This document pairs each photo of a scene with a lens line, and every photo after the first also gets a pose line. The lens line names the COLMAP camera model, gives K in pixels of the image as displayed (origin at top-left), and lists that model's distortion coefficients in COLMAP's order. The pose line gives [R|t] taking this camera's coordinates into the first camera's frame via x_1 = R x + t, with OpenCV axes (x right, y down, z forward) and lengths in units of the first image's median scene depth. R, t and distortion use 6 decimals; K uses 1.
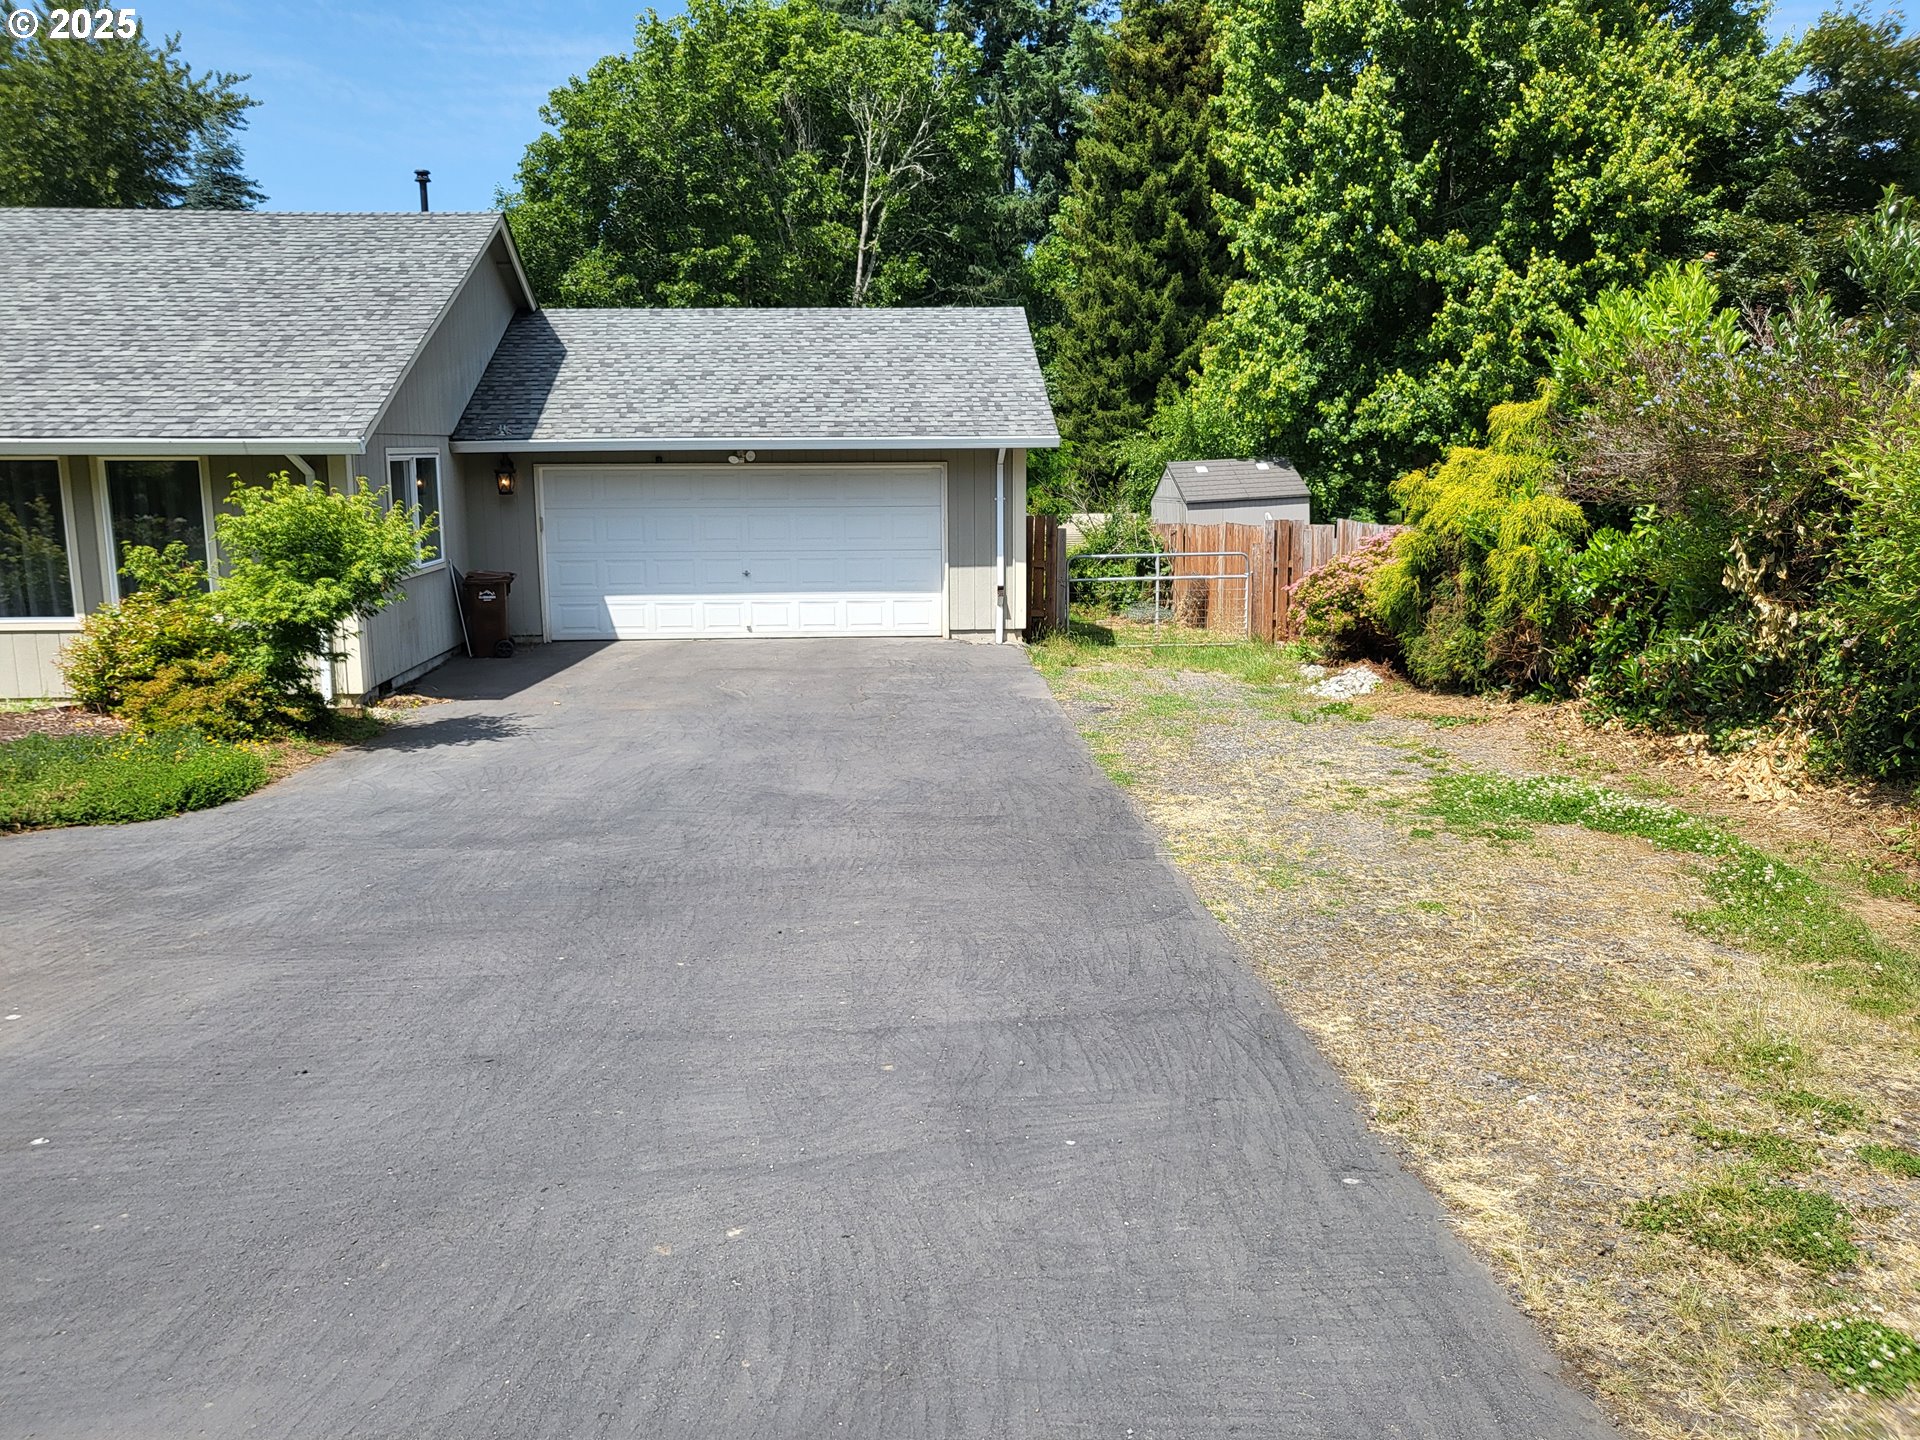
lens RADIAL K [[1517.1, 0, 950.1], [0, 1517.1, 717.6], [0, 0, 1]] dist [-0.013689, 0.060044]
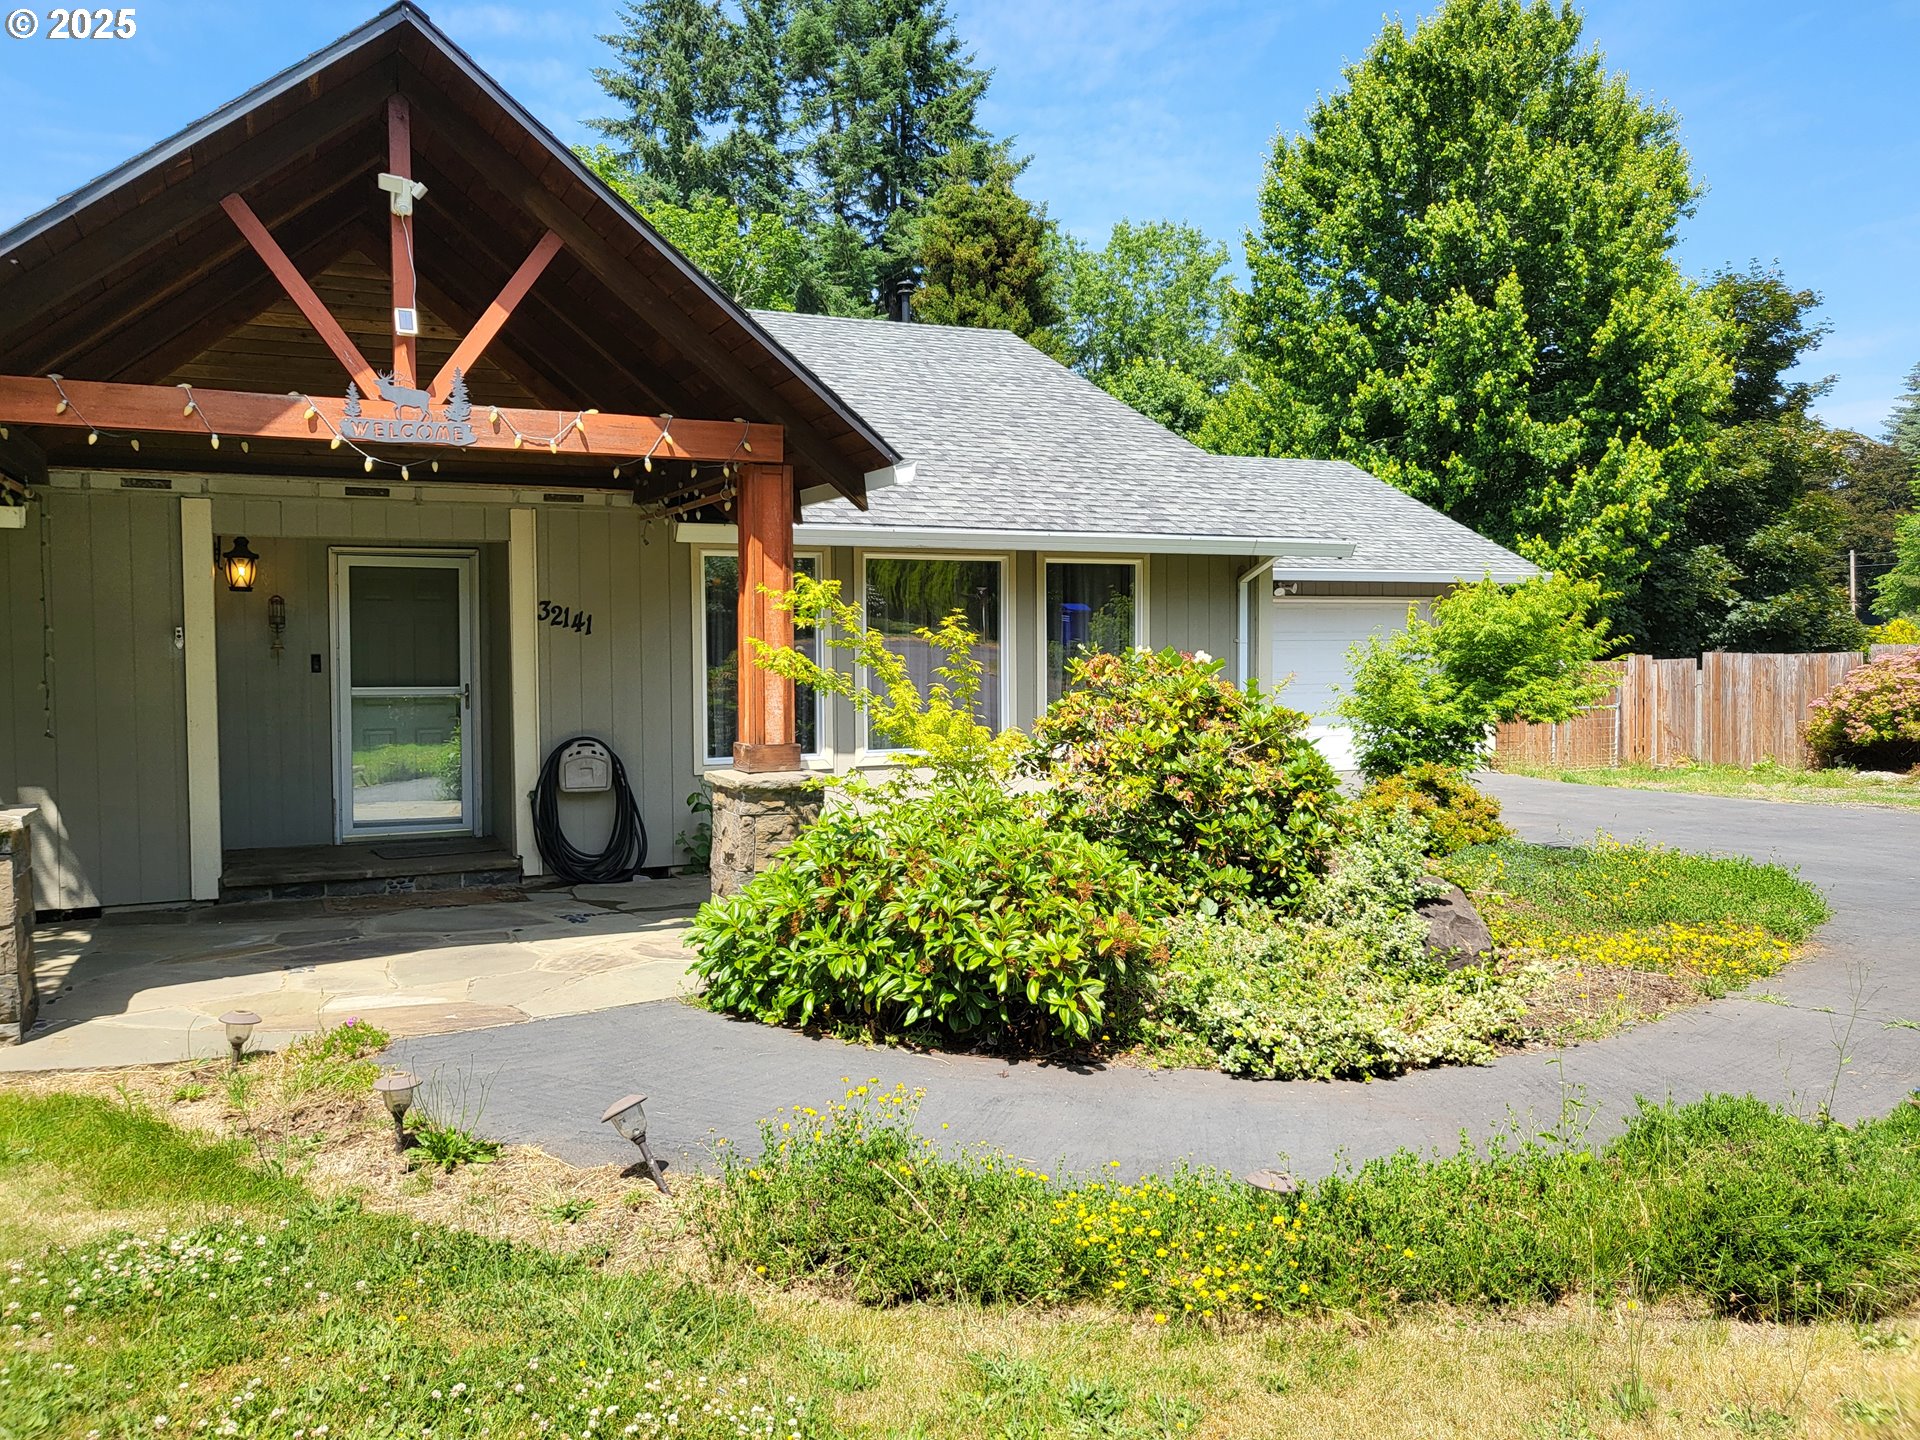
lens RADIAL K [[1517.1, 0, 962.2], [0, 1517.1, 714.4], [0, 0, 1]] dist [-0.013689, 0.060044]
pose [[0.920730, -0.018787, 0.389747, -1.056797], [0.069255, 0.990850, -0.115846, 0.014900], [-0.384005, 0.133655, 0.913606, 0.283398]]
